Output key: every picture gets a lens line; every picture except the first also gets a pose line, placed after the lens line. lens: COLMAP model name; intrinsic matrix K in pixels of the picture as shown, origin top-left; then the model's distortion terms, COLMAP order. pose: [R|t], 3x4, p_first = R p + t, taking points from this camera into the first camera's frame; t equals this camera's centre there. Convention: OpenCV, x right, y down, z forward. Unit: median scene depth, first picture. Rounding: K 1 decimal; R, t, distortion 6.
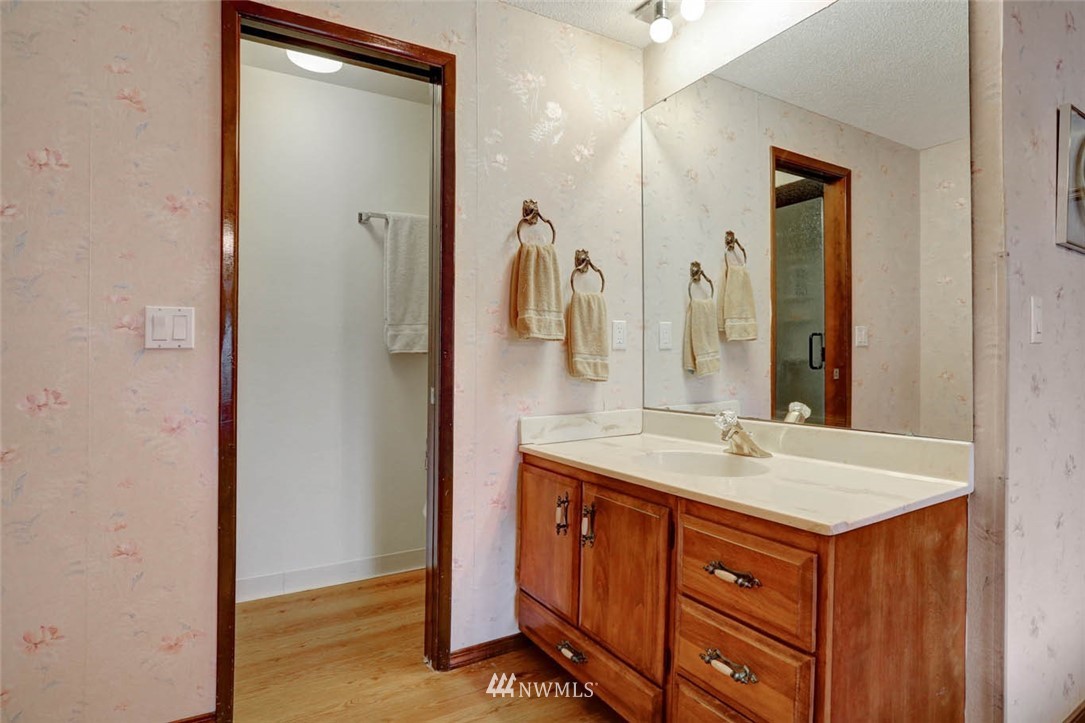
lens RADIAL K [[532.3, 0, 542.5], [0, 532.3, 361.5], [0, 0, 1]] dist [-0.086886, 0.041332]
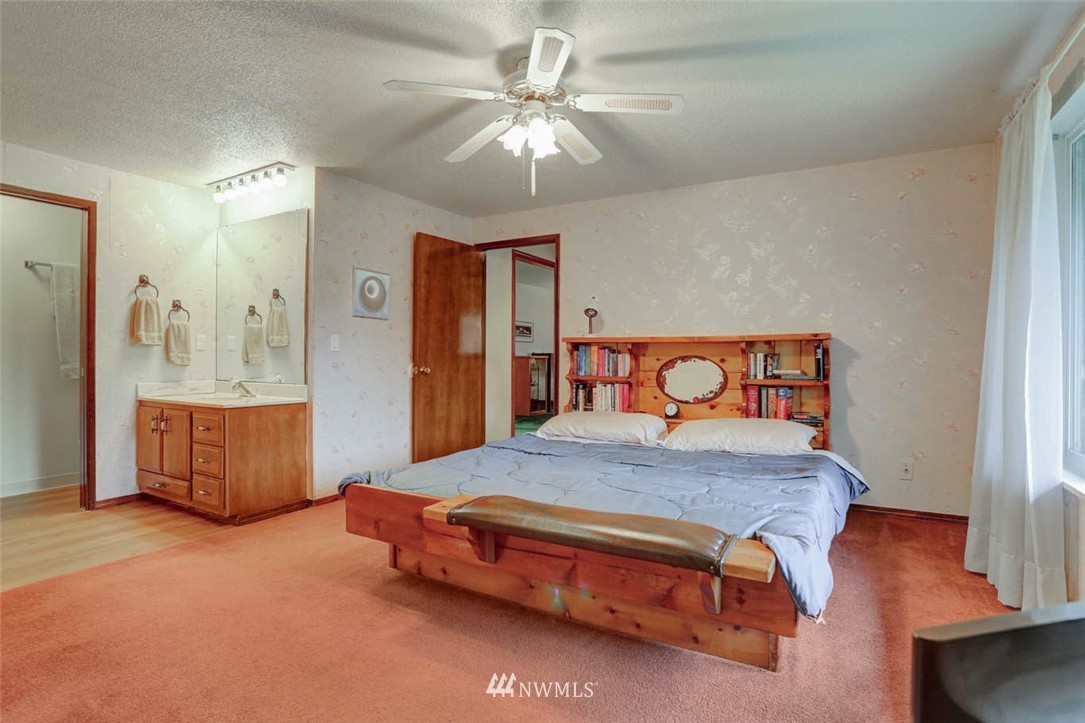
lens RADIAL K [[536.2, 0, 541.9], [0, 536.2, 375.4], [0, 0, 1]] dist [-0.041546, 0.000278]
pose [[0.879840, -0.001208, 0.475269, 0.363308], [-0.014692, 0.999450, 0.029740, -0.006209], [-0.475043, -0.033149, 0.879338, -1.469305]]
